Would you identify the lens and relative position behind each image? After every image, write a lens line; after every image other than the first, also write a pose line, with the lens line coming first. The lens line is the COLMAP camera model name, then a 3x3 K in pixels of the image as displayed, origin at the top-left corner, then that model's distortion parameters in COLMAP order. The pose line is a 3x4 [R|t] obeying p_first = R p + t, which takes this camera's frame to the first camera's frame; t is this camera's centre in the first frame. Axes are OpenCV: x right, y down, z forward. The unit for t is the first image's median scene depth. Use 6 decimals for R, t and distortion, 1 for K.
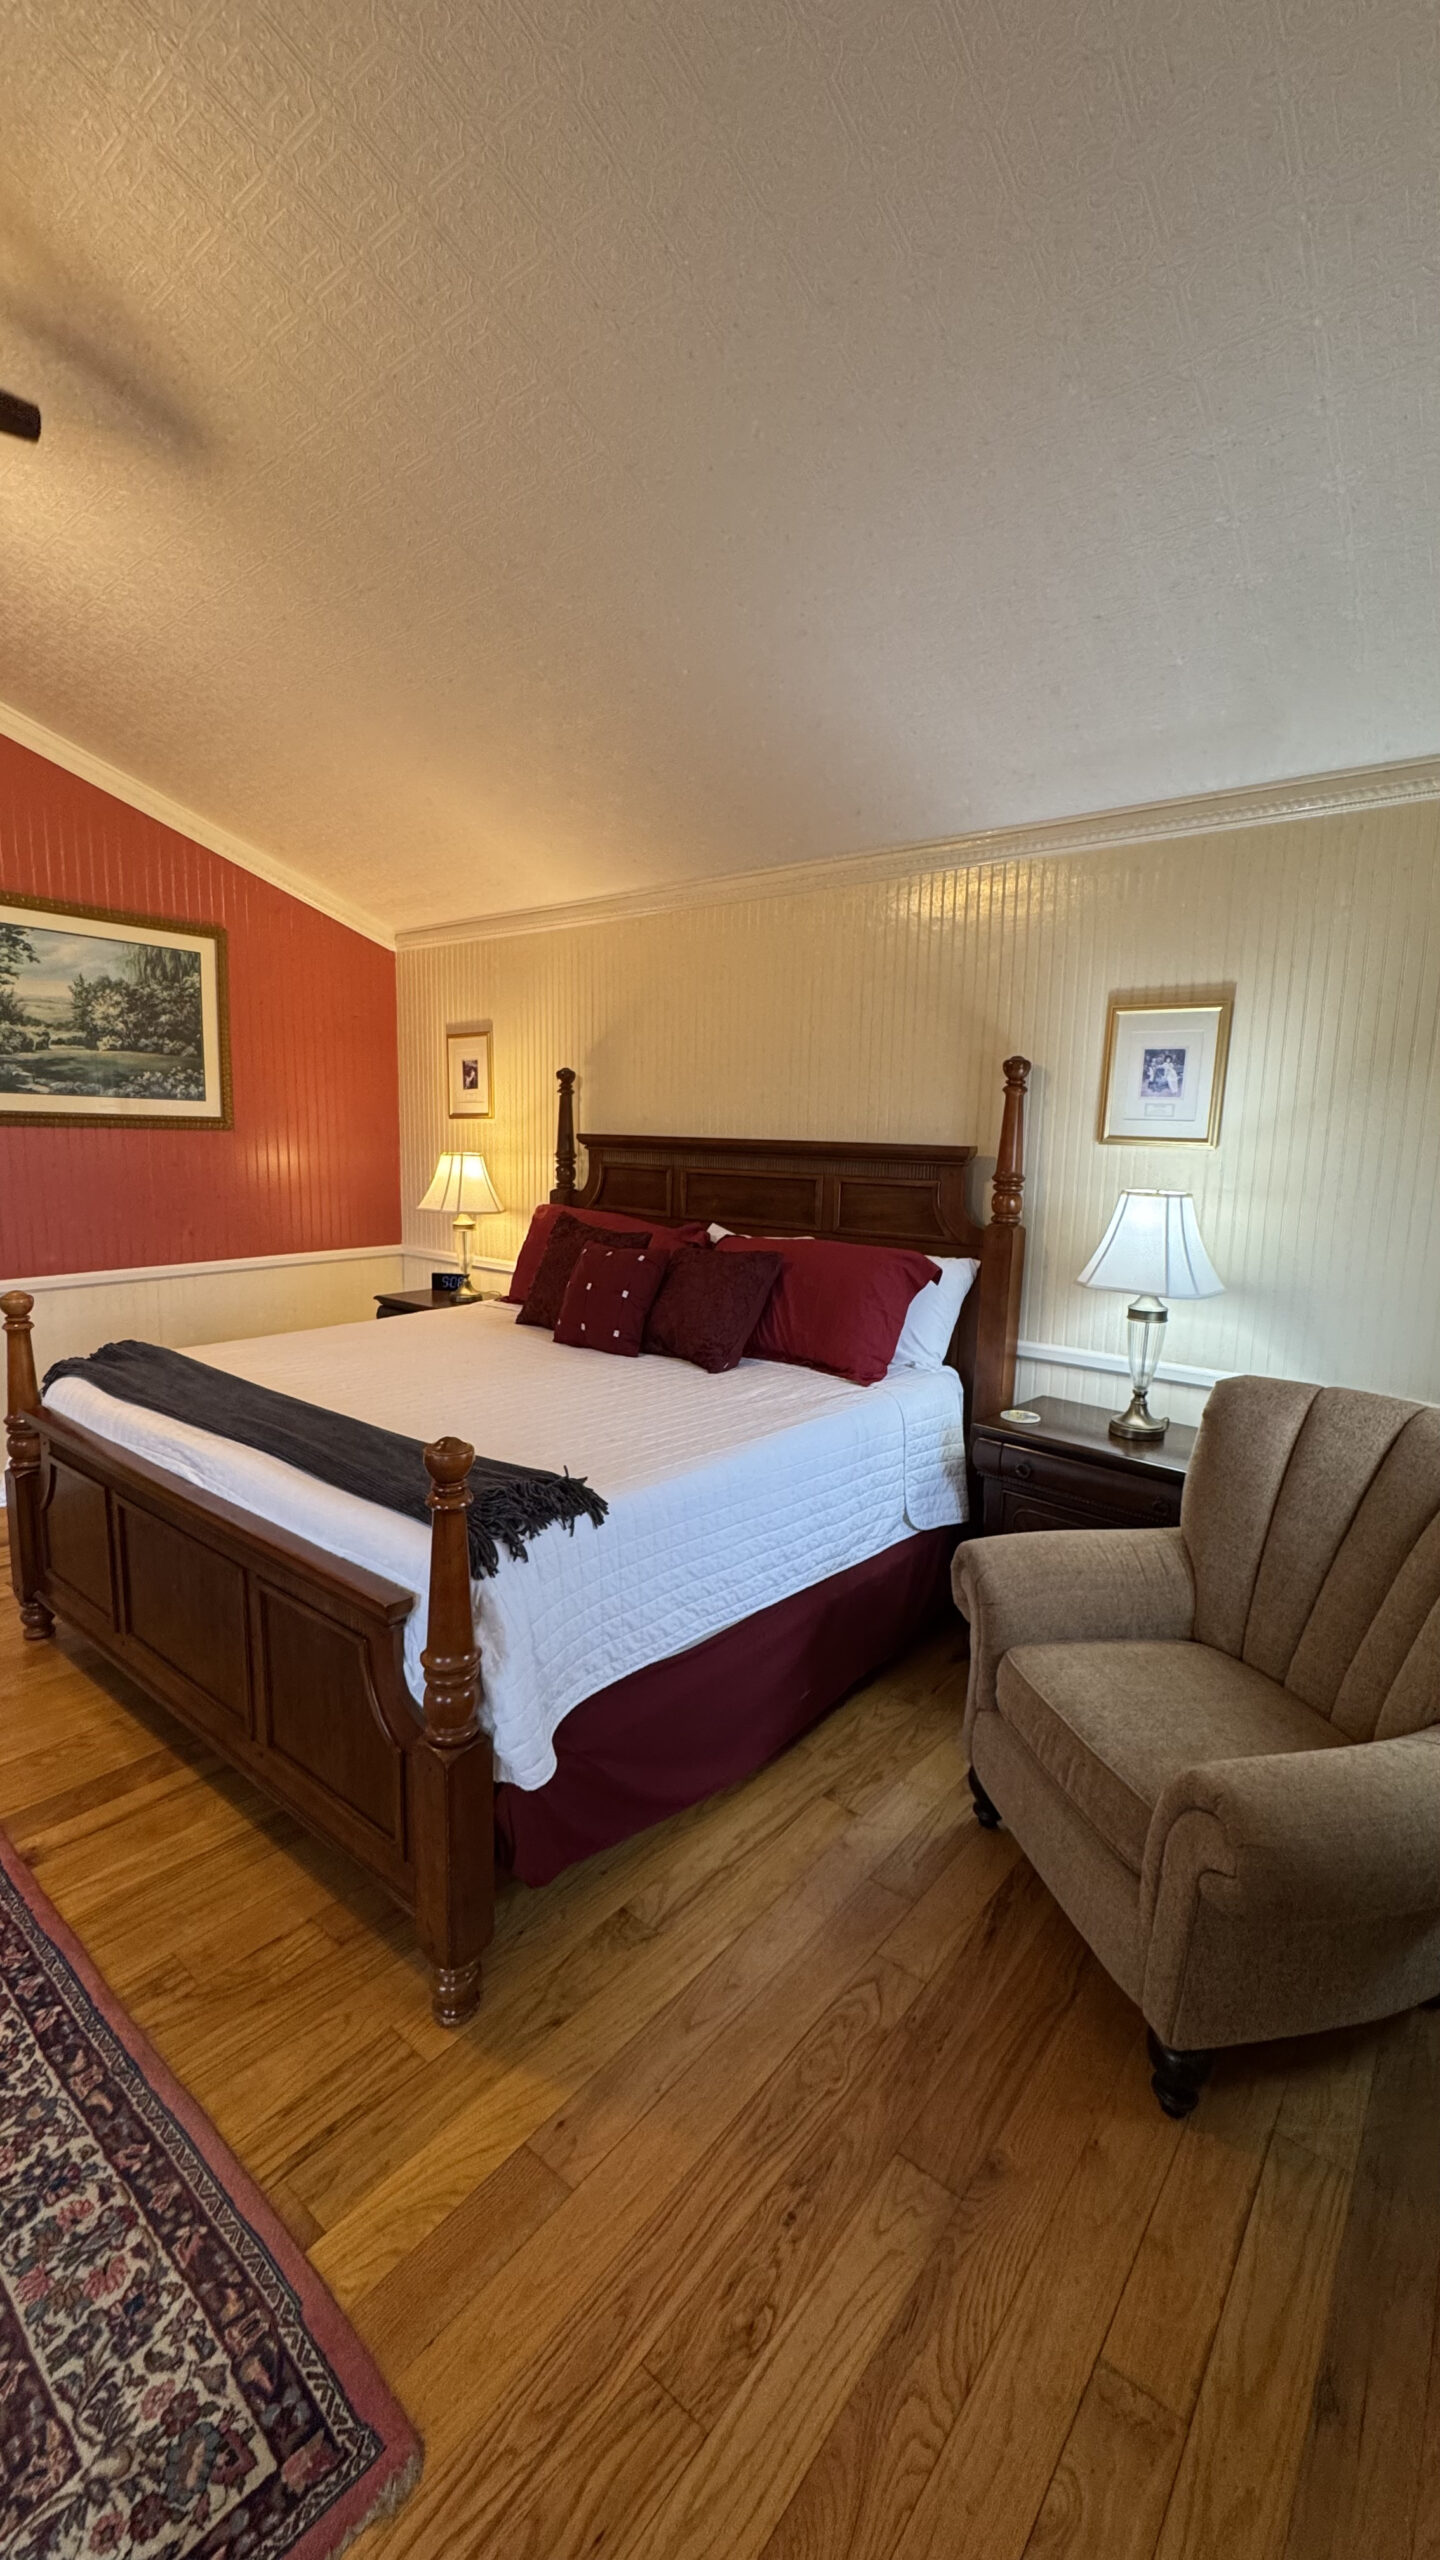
lens RADIAL K [[1019.0, 0, 715.8], [0, 1019.0, 1282.5], [0, 0, 1]] dist [-0.005125, 0.001051]
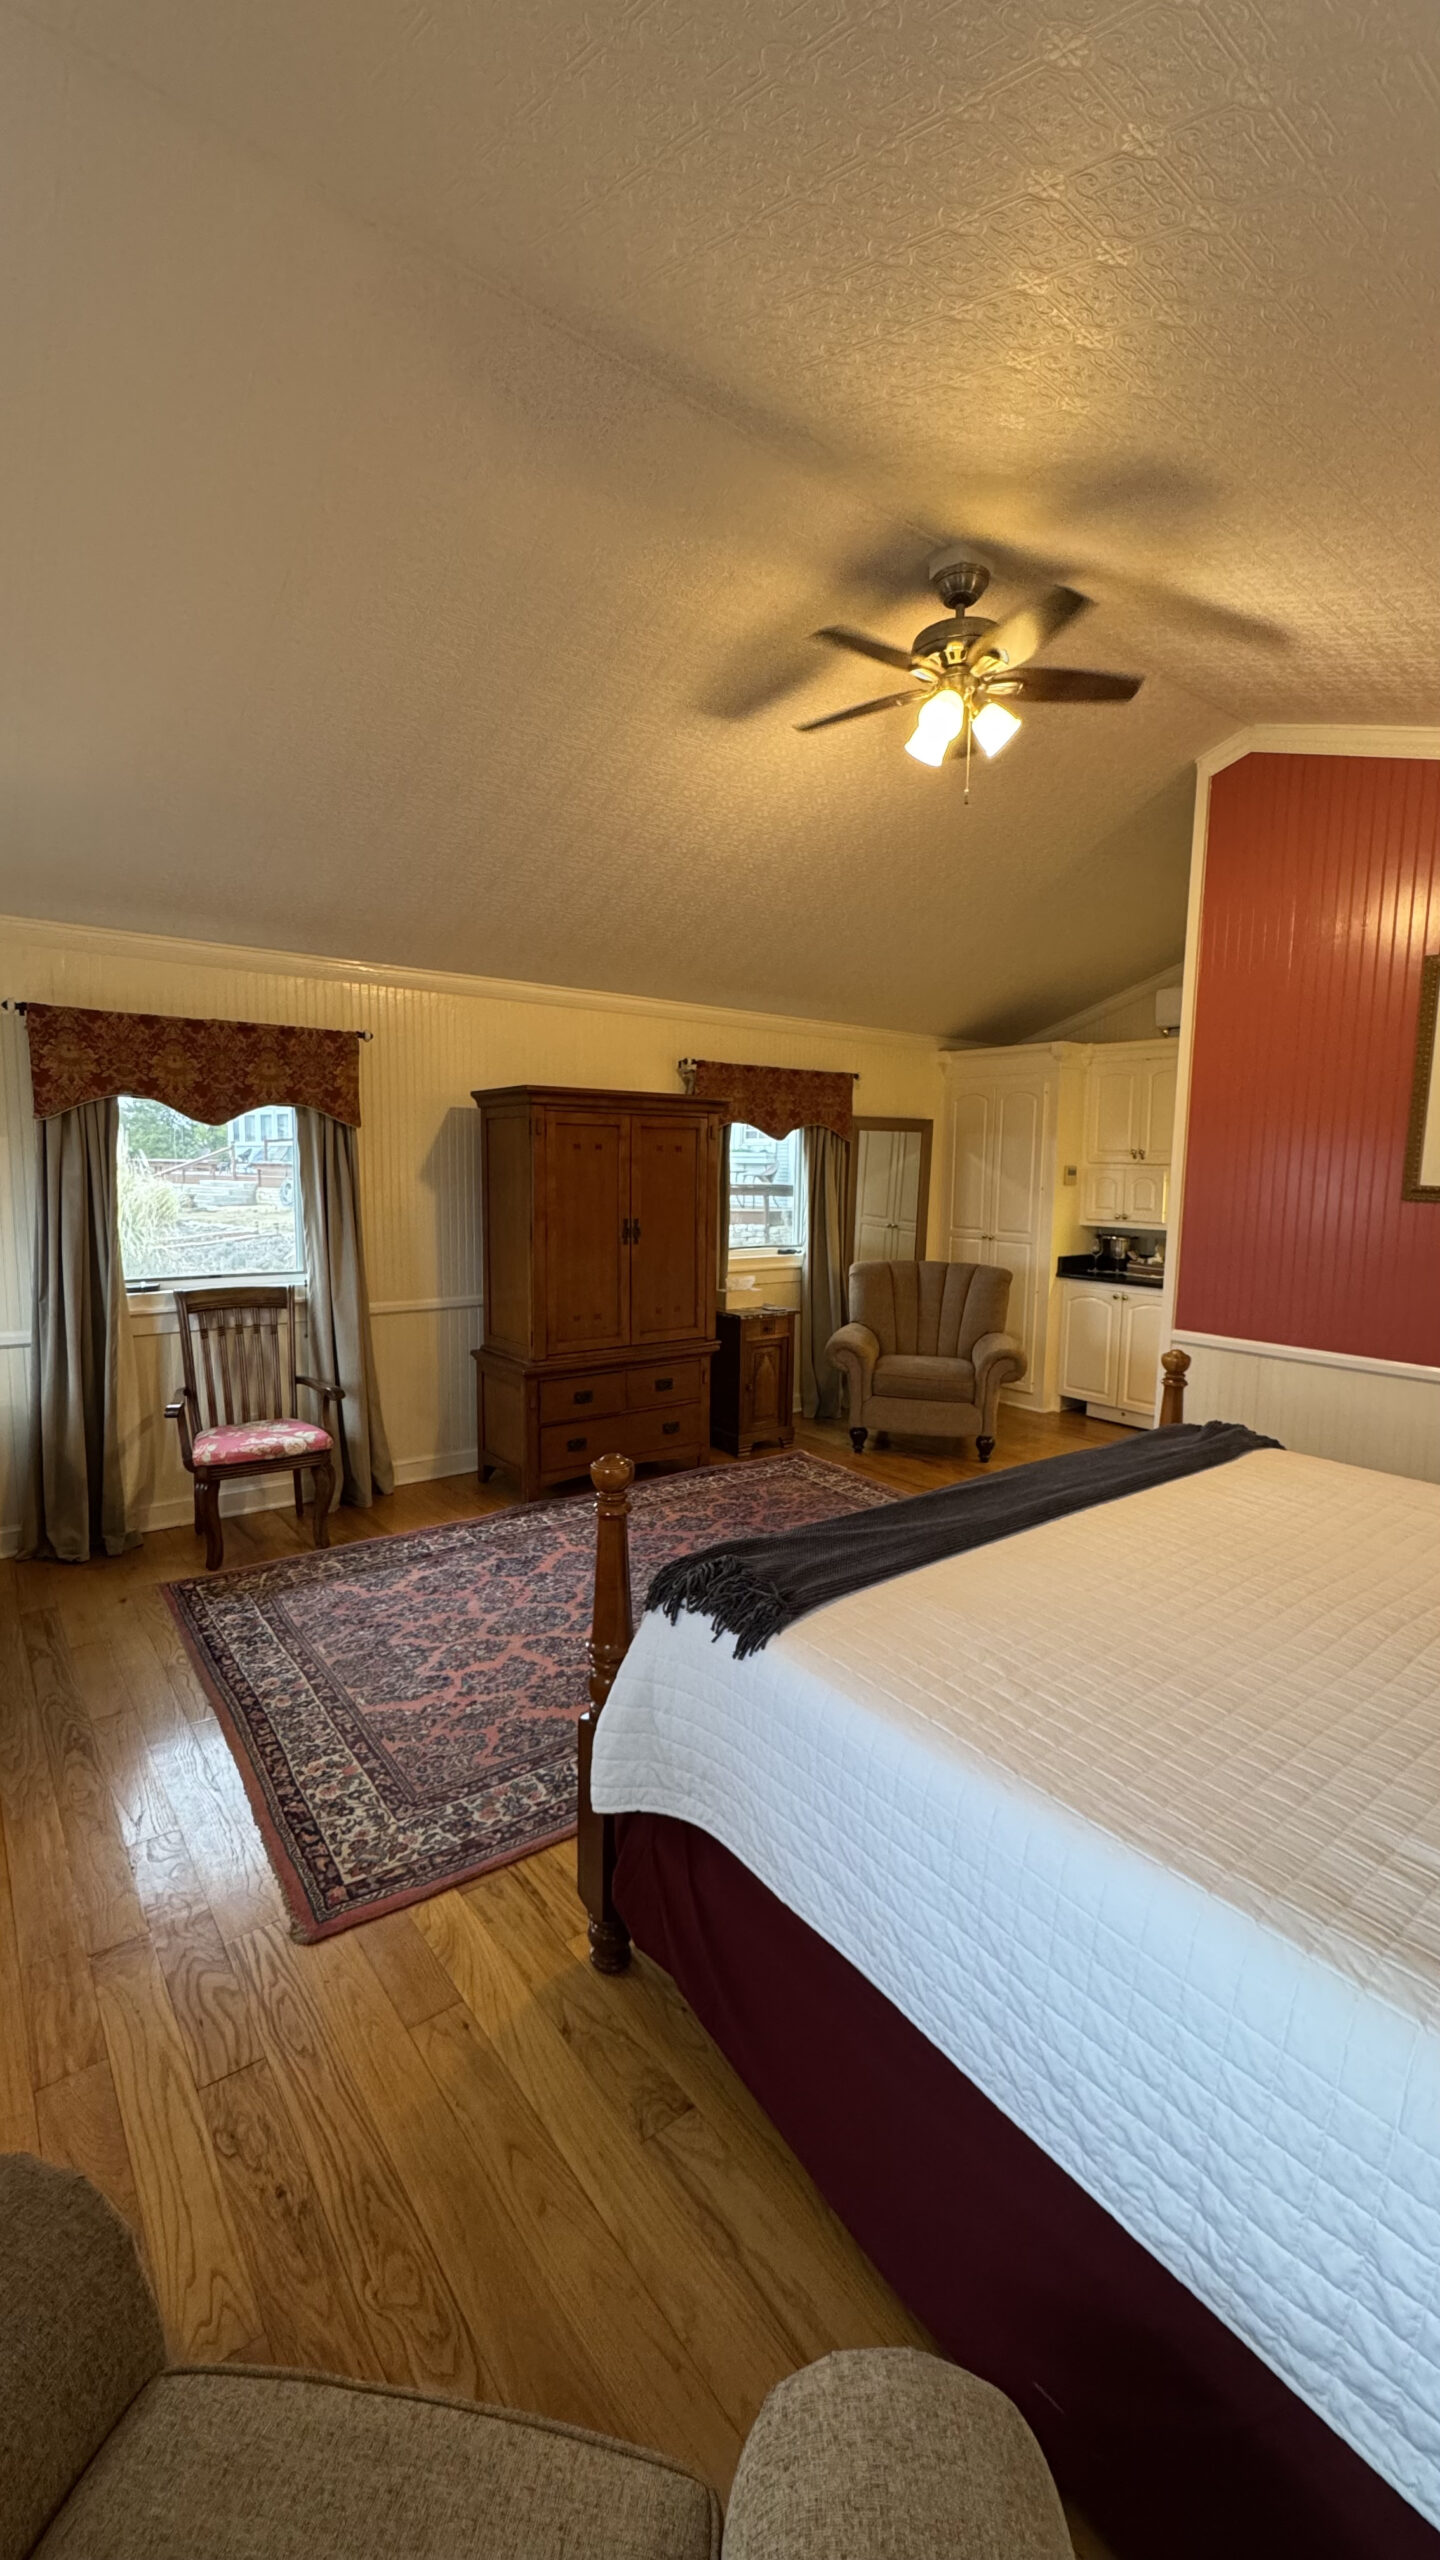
lens RADIAL K [[1019.0, 0, 723.6], [0, 1019.0, 1282.9], [0, 0, 1]] dist [-0.005125, 0.001051]
pose [[-0.224387, 0.087820, -0.970535, 0.561437], [-0.167363, 0.977661, 0.127159, -0.143302], [0.960021, 0.190964, -0.204677, 0.899619]]
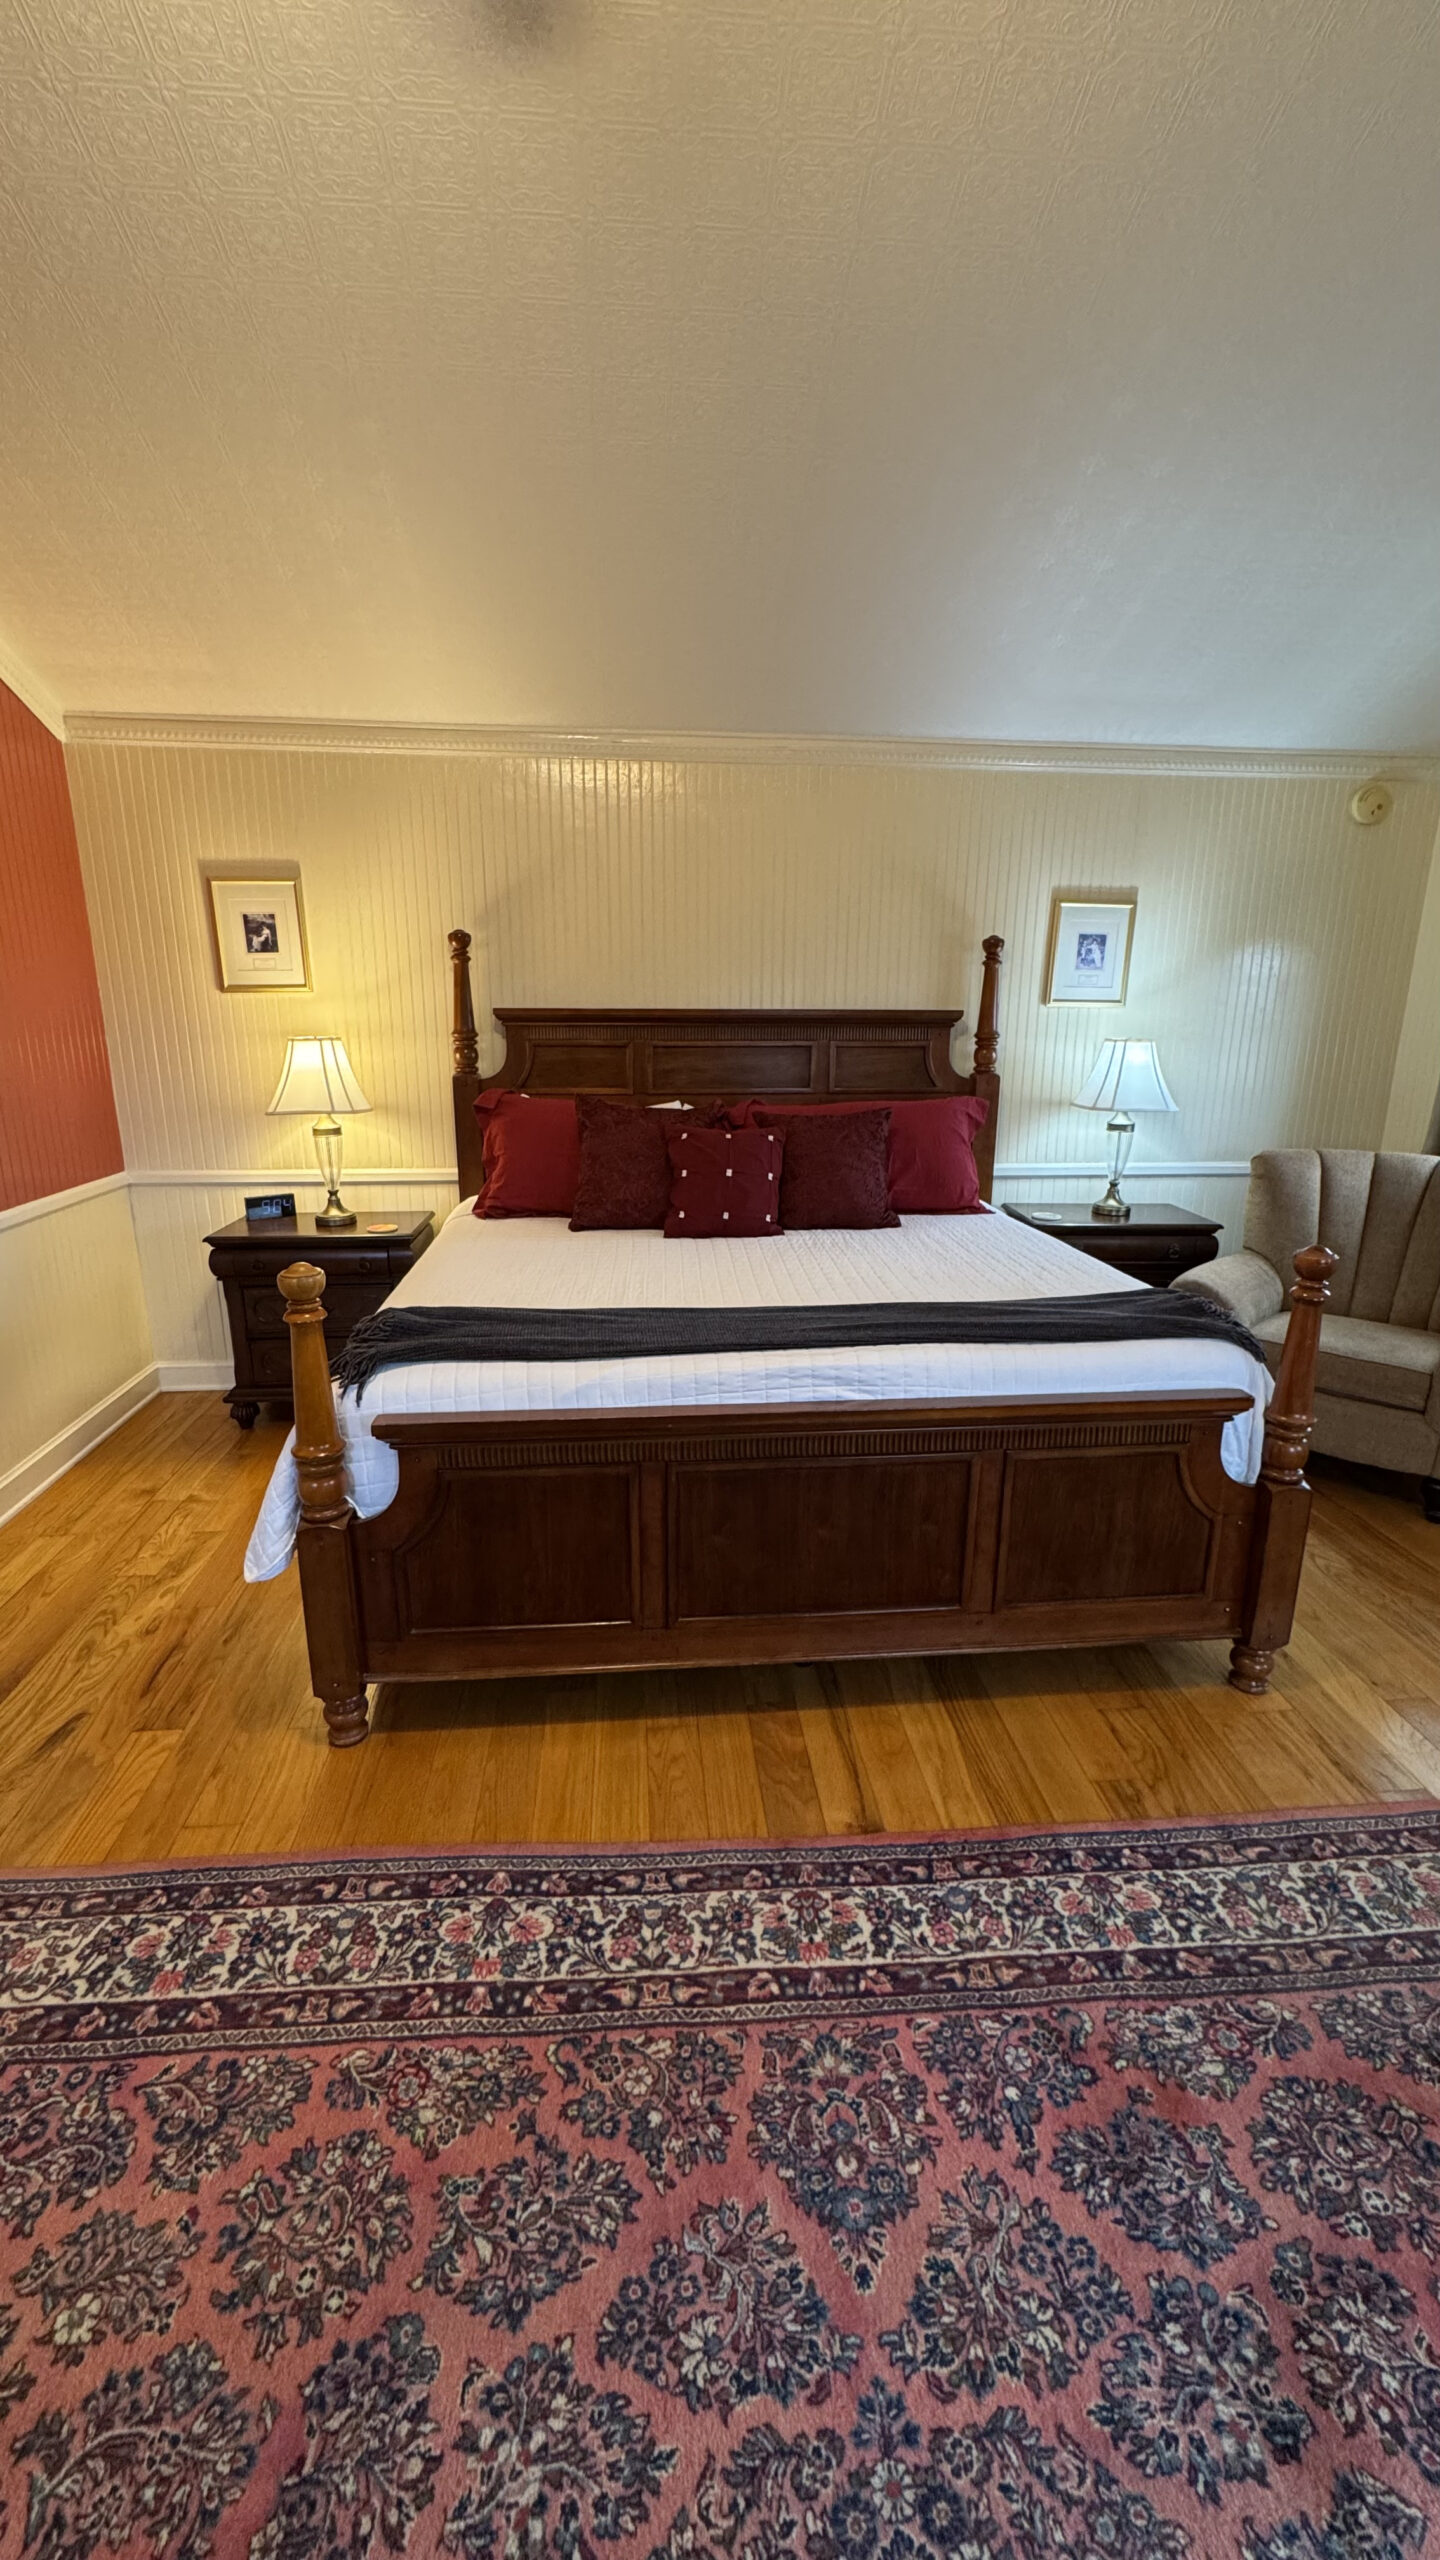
lens RADIAL K [[1019.0, 0, 720.7], [0, 1019.0, 1281.9], [0, 0, 1]] dist [-0.005125, 0.001051]
pose [[0.717560, -0.200912, 0.666890, -1.130754], [0.116573, 0.978629, 0.169397, -0.073850], [-0.686672, -0.043811, 0.725646, 0.397702]]
